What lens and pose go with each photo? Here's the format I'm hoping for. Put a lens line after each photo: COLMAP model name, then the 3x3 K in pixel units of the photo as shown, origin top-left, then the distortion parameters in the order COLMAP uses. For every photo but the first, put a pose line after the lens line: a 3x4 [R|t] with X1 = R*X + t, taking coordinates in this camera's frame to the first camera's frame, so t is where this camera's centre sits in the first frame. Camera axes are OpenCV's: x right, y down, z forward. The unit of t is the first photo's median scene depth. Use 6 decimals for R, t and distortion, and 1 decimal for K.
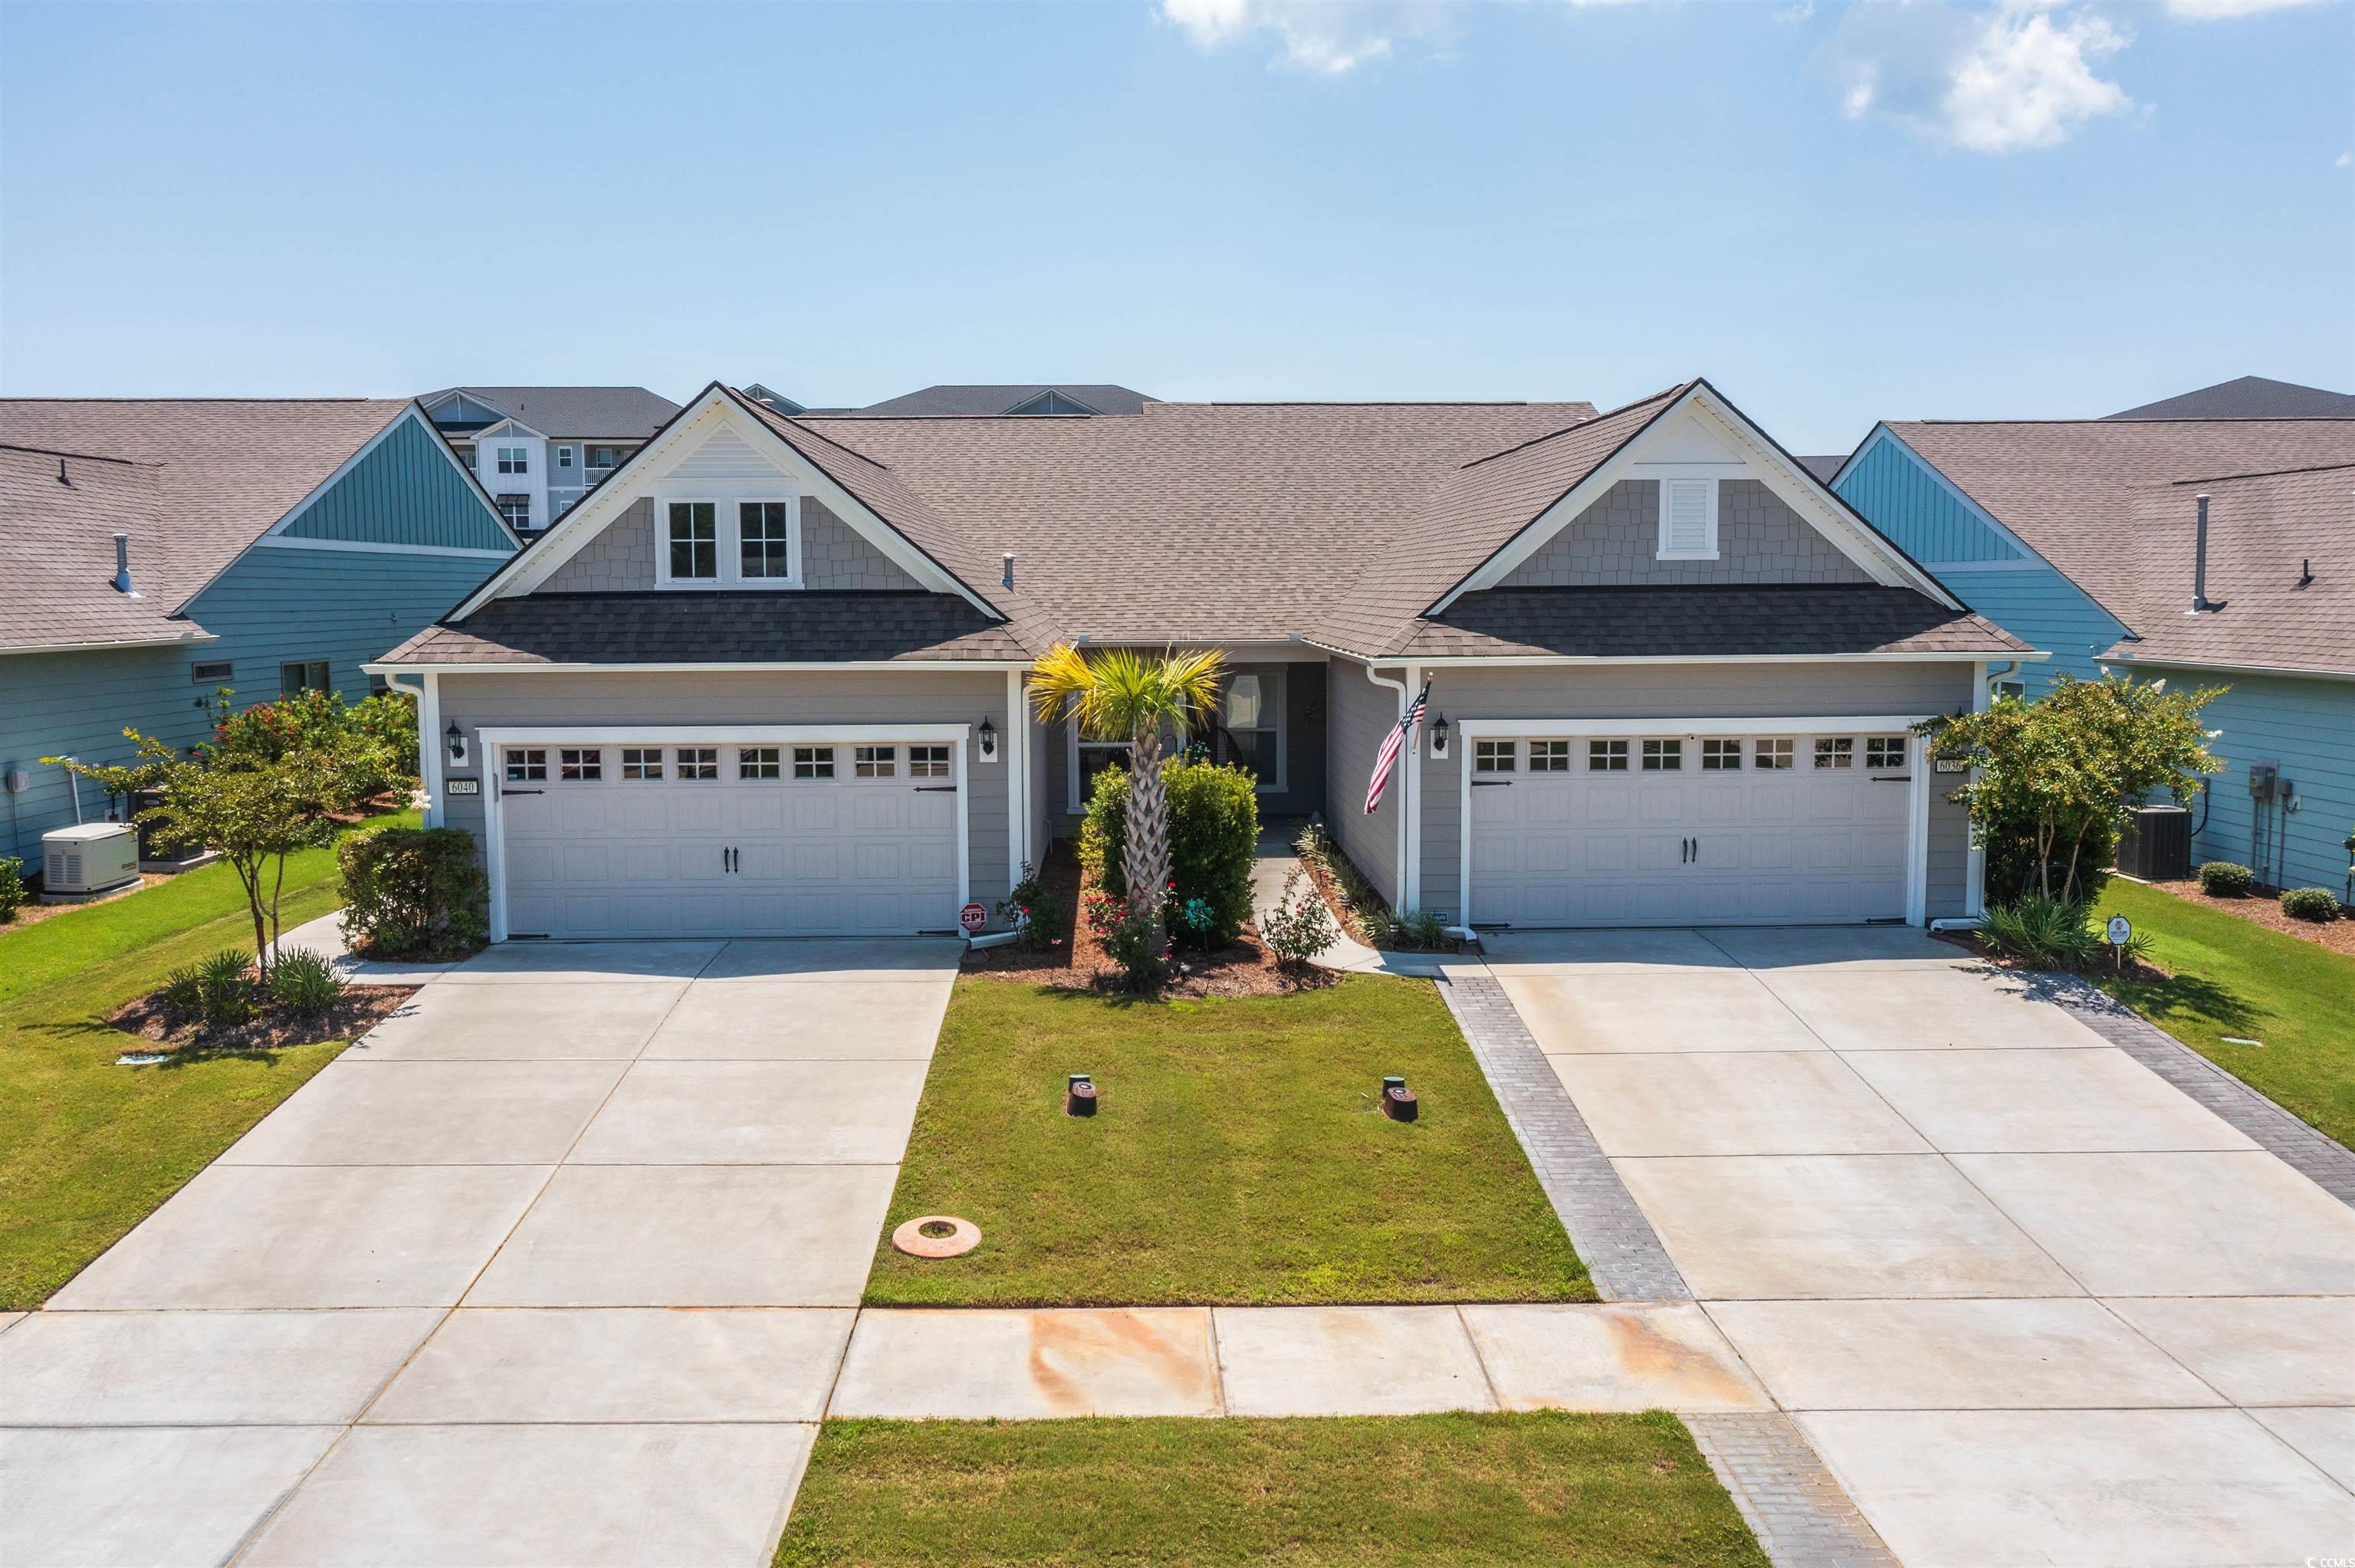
lens RADIAL K [[1845.3, 0, 1169.4], [0, 1845.3, 773.2], [0, 0, 1]] dist [0.003184, 0.006231]
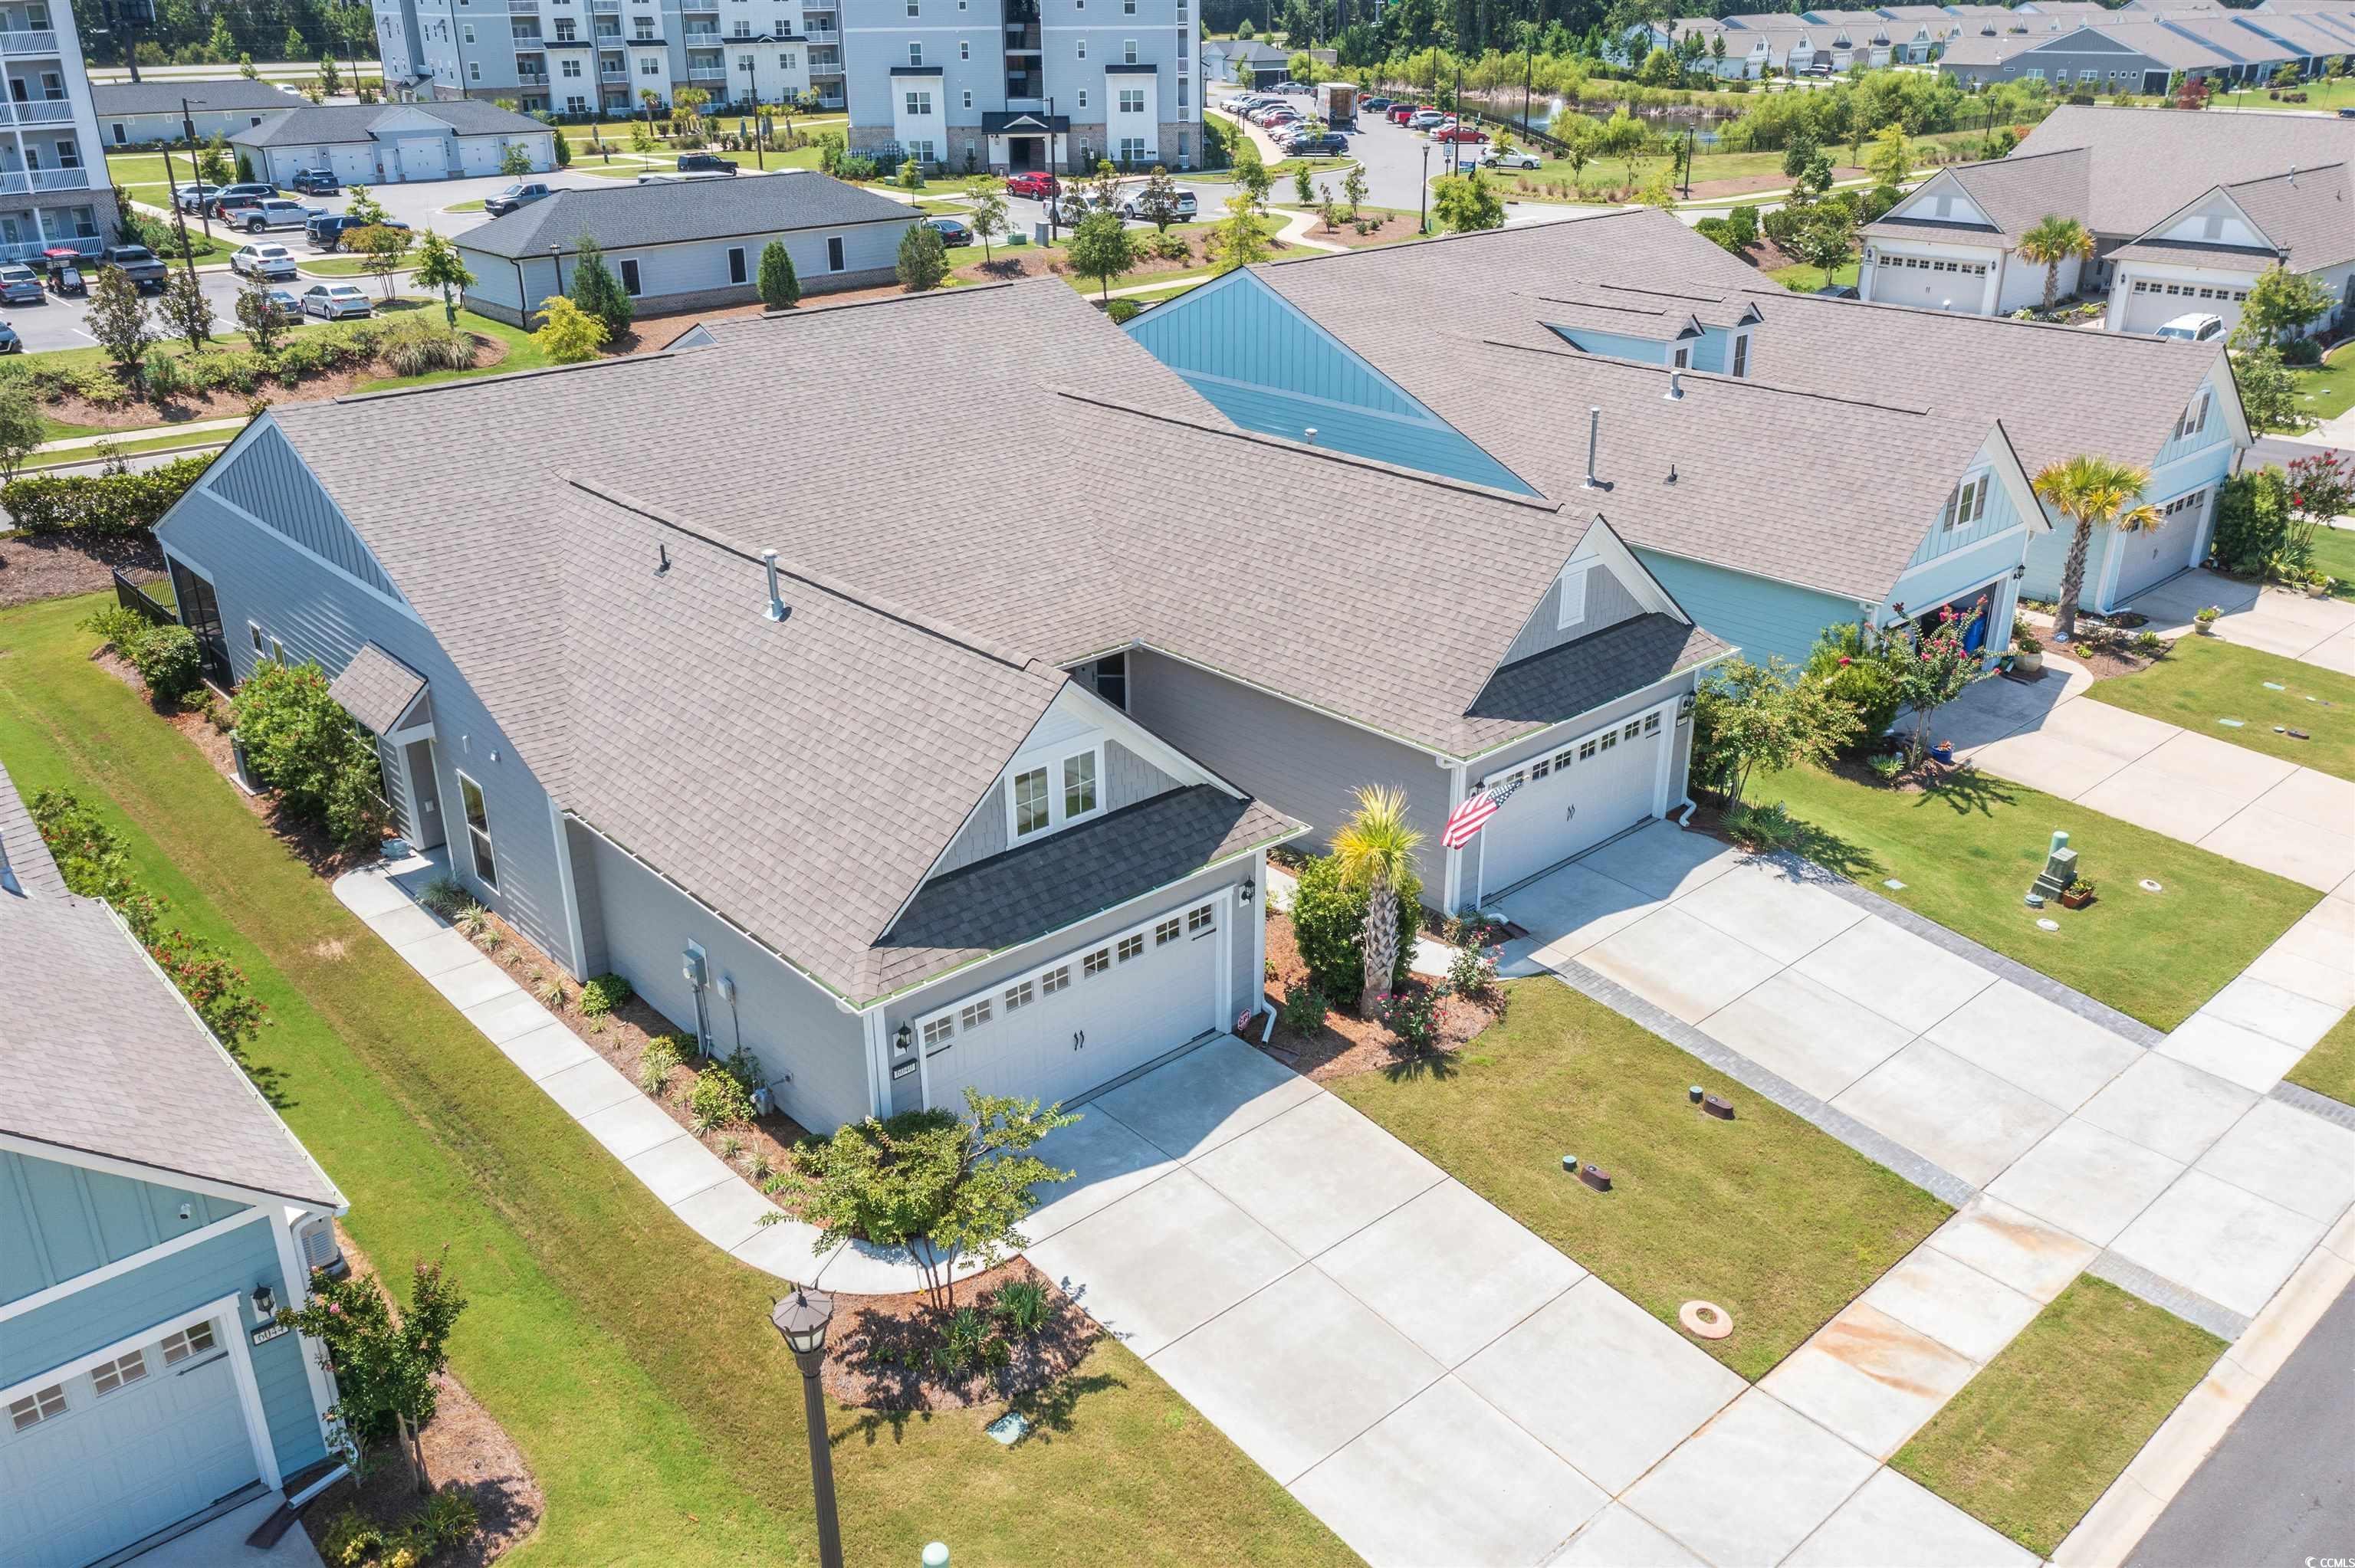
lens RADIAL K [[1845.3, 0, 1182.7], [0, 1845.3, 787.5], [0, 0, 1]] dist [0.003184, 0.006231]
pose [[0.760778, -0.261668, 0.593925, -0.878716], [0.068396, 0.942350, 0.327564, -0.510843], [-0.645399, -0.208582, 0.734816, 0.107921]]
